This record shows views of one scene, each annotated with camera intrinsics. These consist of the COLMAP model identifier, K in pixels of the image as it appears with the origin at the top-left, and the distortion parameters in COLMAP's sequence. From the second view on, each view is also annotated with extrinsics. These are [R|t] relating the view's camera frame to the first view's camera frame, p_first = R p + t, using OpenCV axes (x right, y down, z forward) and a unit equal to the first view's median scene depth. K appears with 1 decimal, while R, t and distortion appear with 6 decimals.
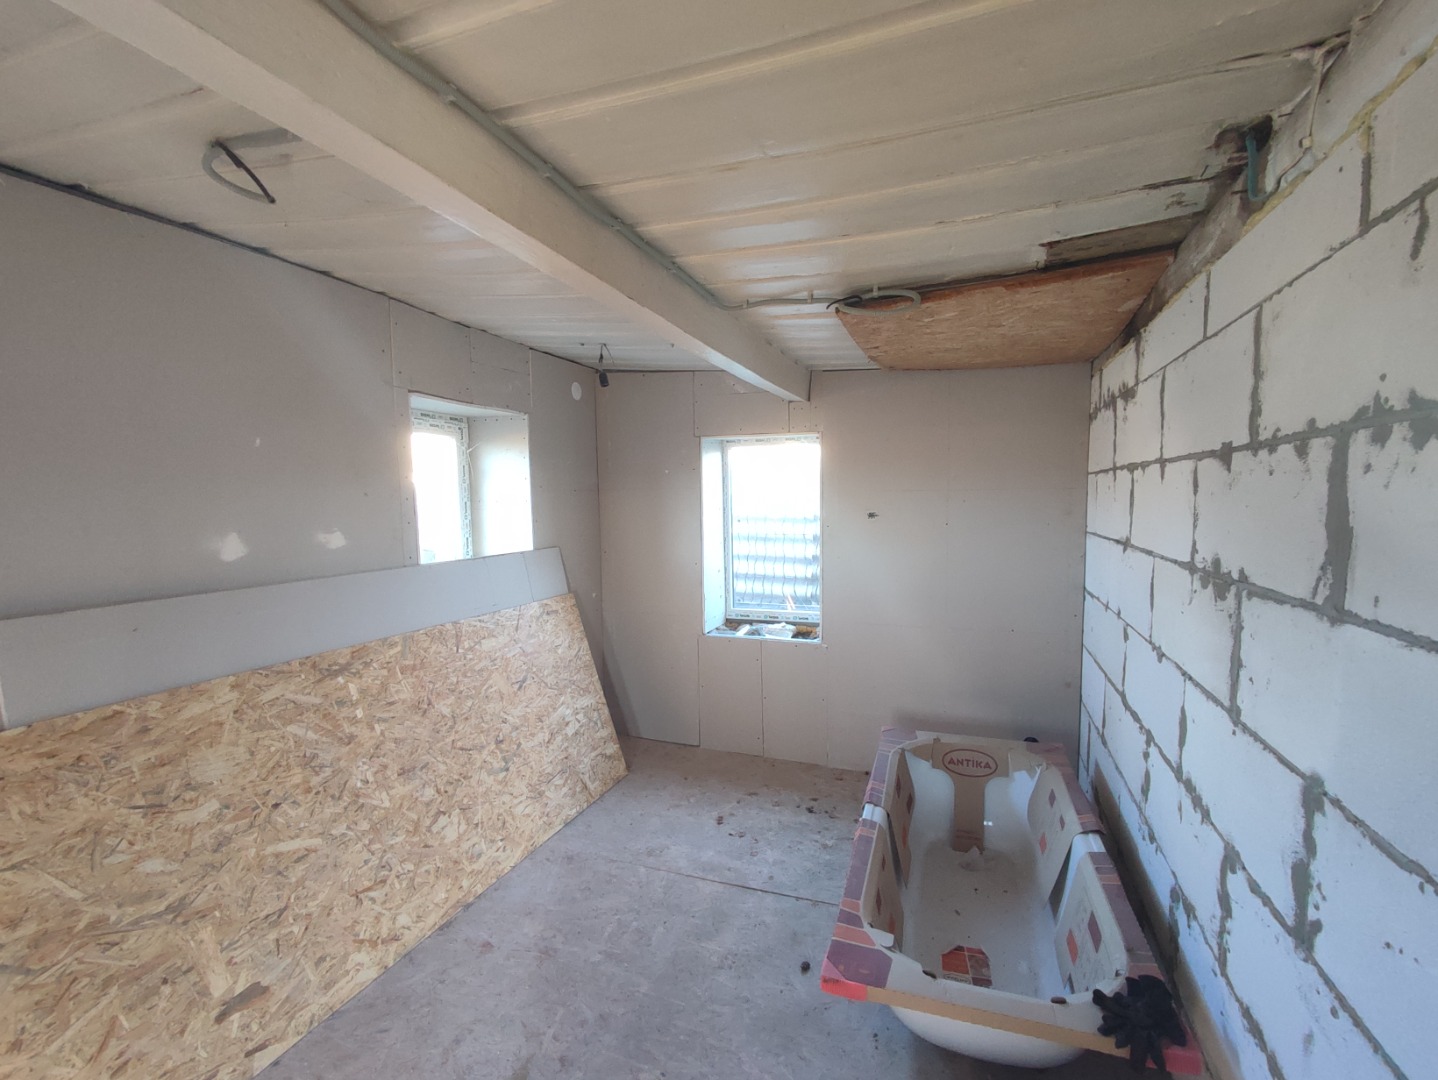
lens RADIAL K [[671.4, 0, 719.5], [0, 671.4, 543.8], [0, 0, 1]] dist [0.004134, 0.000004]
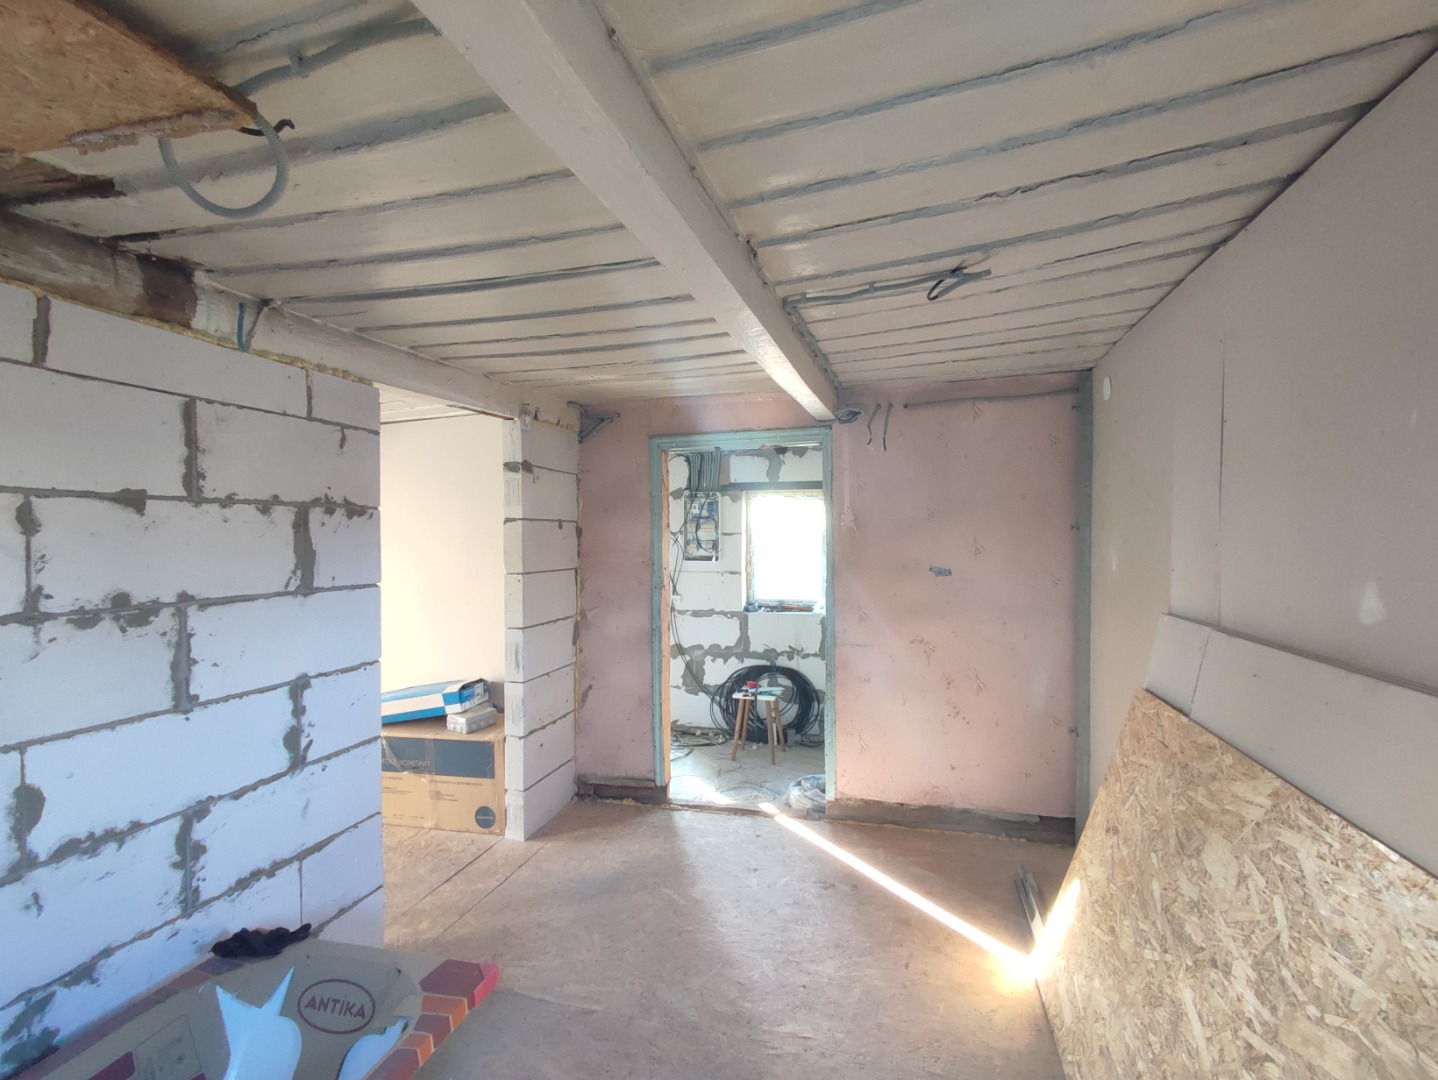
lens RADIAL K [[671.4, 0, 721.1], [0, 671.4, 536.8], [0, 0, 1]] dist [0.004134, 0.000004]
pose [[-0.996251, 0.015062, -0.085193, -0.186824], [0.009321, 0.997683, 0.067389, -0.177639], [0.086011, 0.066342, -0.994083, 2.876291]]
